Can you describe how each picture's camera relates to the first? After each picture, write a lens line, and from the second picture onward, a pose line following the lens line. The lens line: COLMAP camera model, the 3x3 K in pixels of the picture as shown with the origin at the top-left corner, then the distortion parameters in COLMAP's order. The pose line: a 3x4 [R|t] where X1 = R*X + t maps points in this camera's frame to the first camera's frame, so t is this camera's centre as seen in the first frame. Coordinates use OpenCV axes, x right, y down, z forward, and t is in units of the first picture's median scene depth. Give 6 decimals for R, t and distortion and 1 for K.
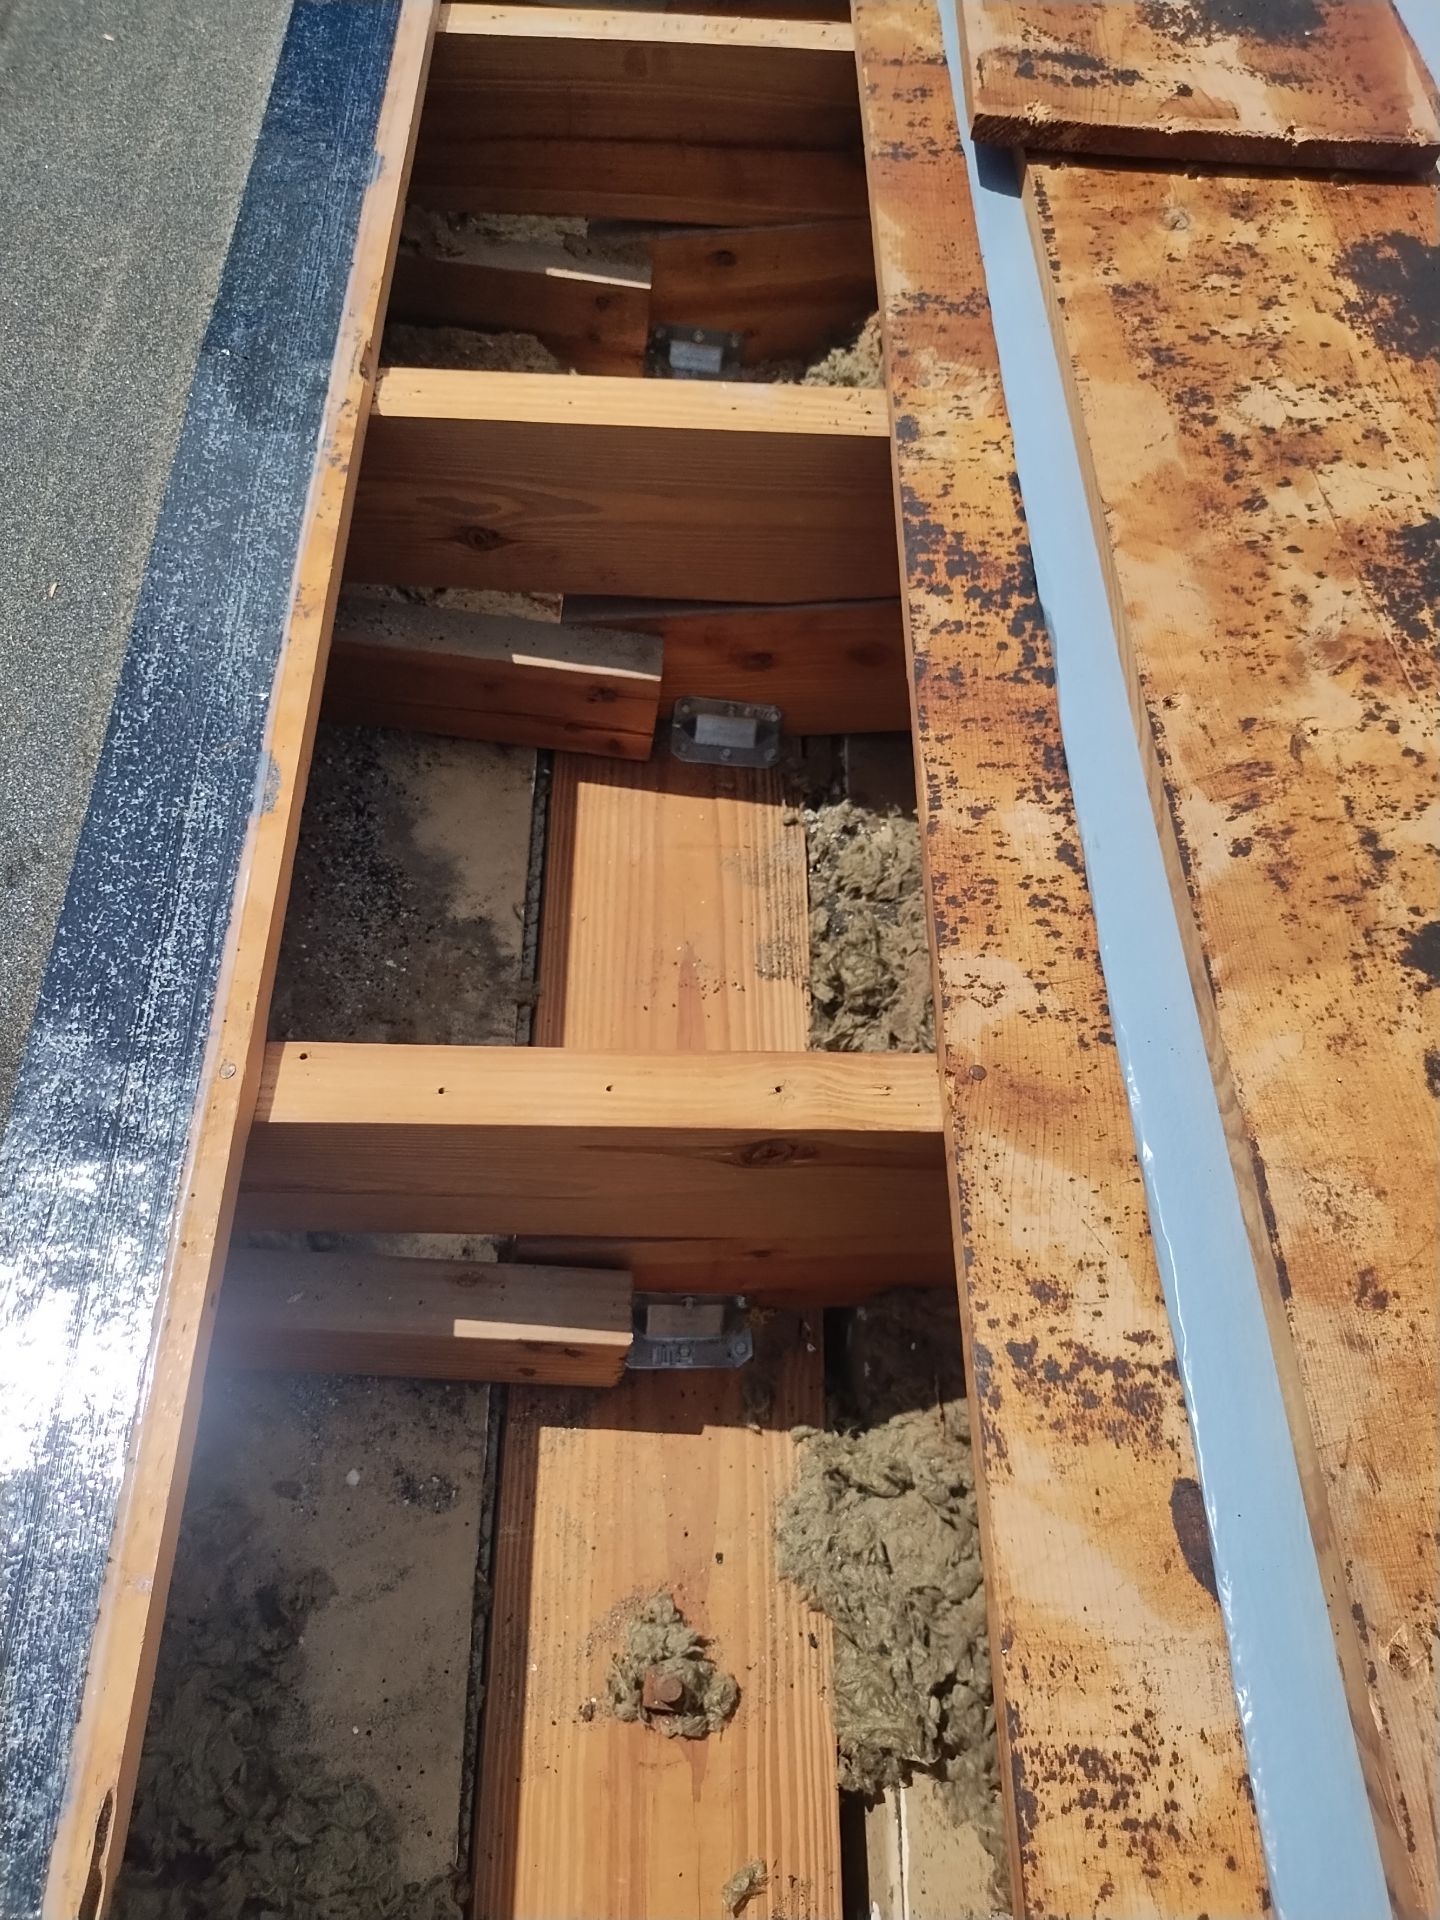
lens RADIAL K [[1238.9, 0, 720.0], [0, 1238.9, 960.0], [0, 0, 1]] dist [0.002277, -0.002054]
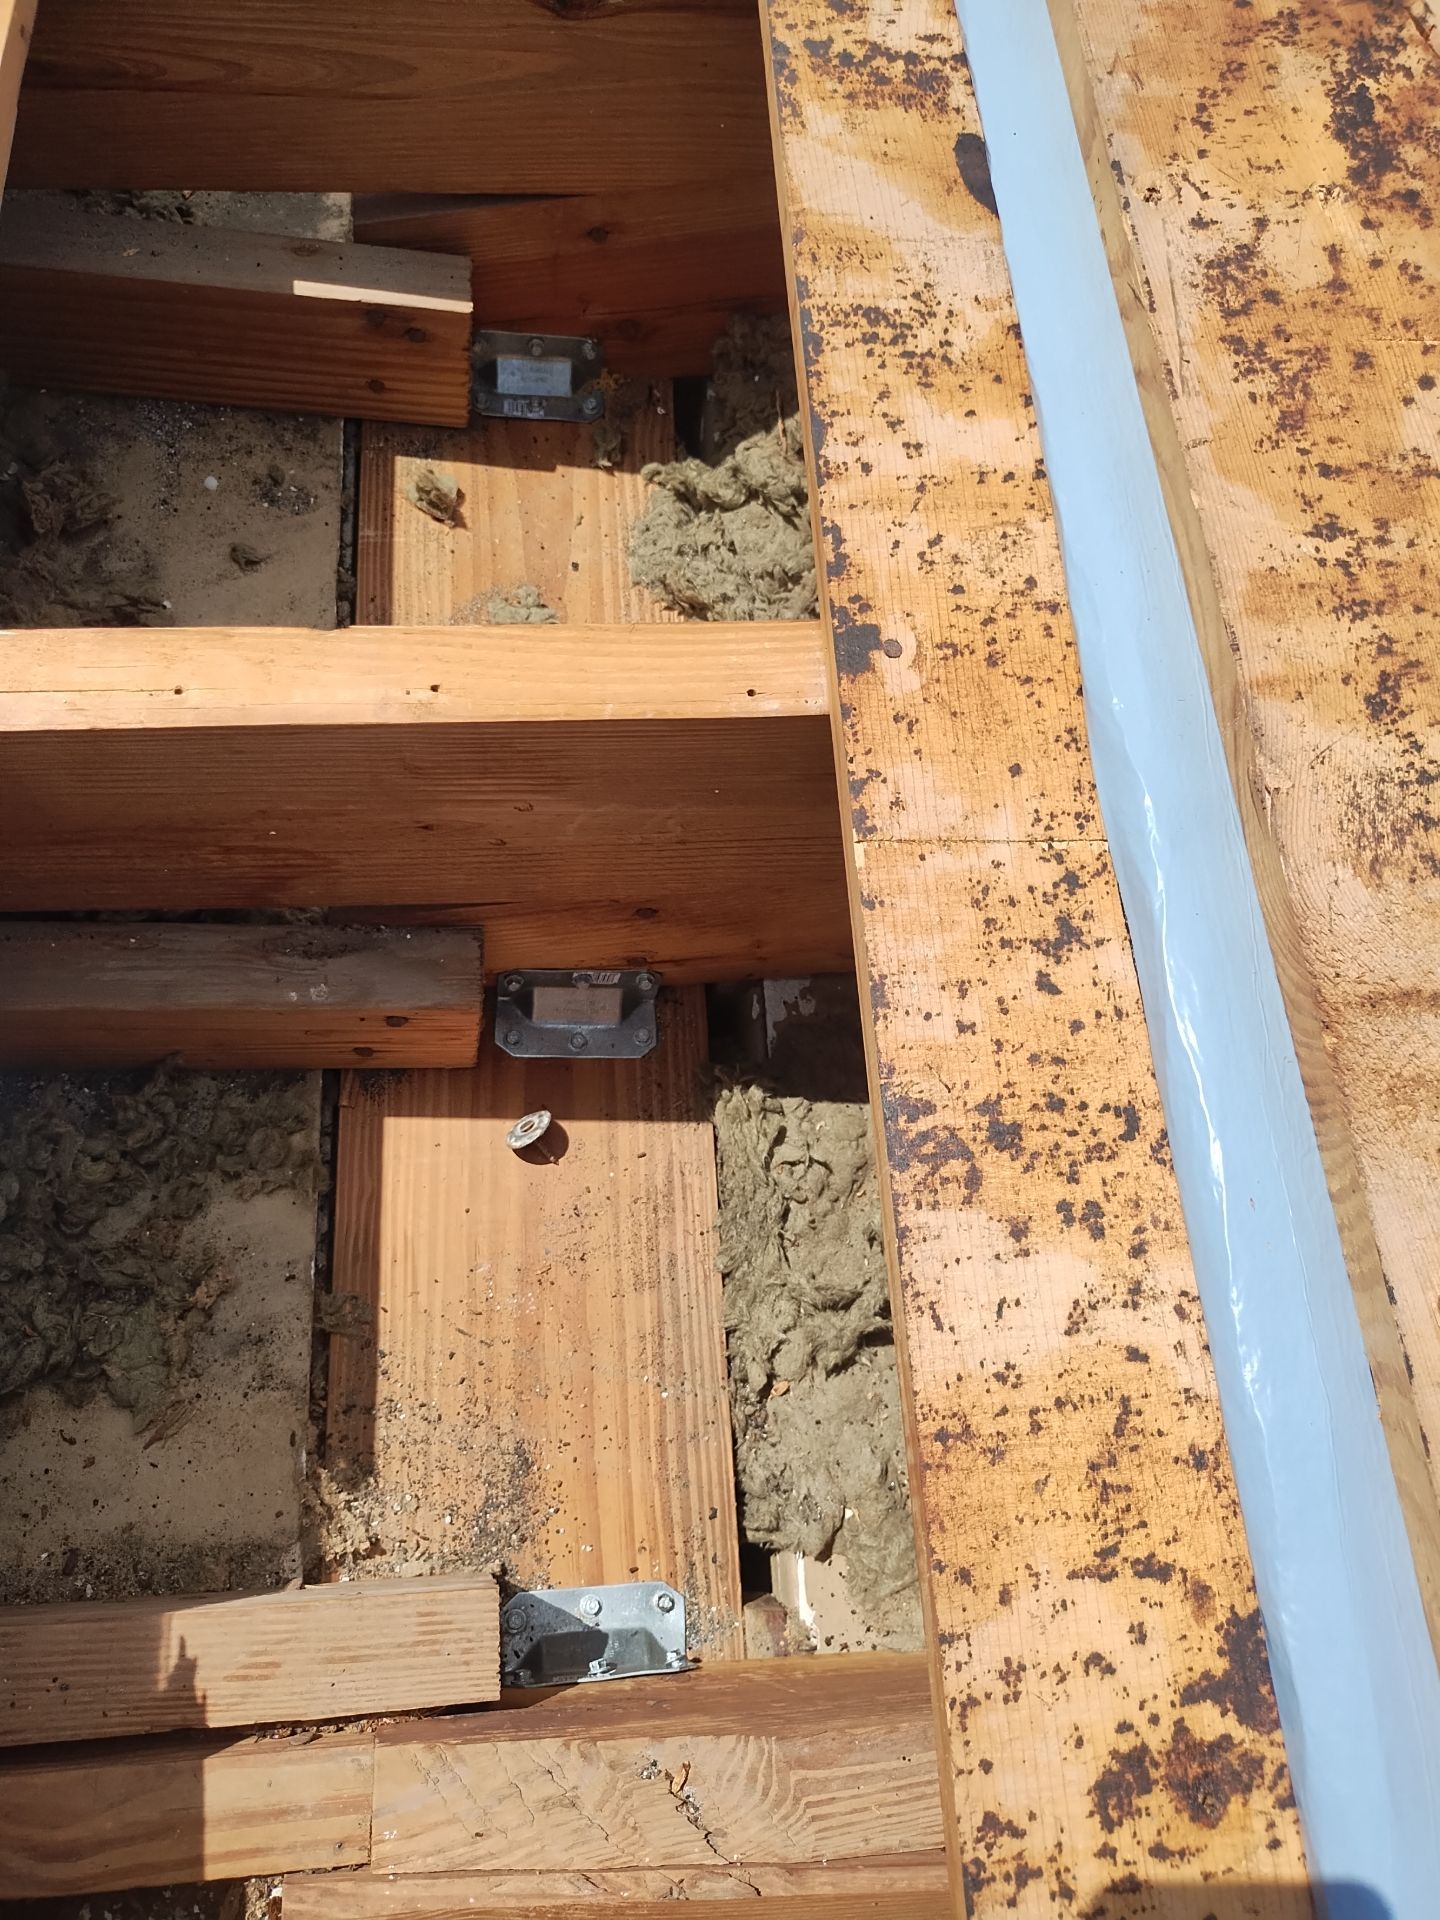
lens RADIAL K [[1238.9, 0, 720.0], [0, 1238.9, 960.0], [0, 0, 1]] dist [0.002277, -0.002054]
pose [[0.997946, -0.042547, 0.047893, 0.086072], [0.036285, 0.991520, 0.124787, 1.023110], [-0.052796, -0.122793, 0.991027, -0.130221]]
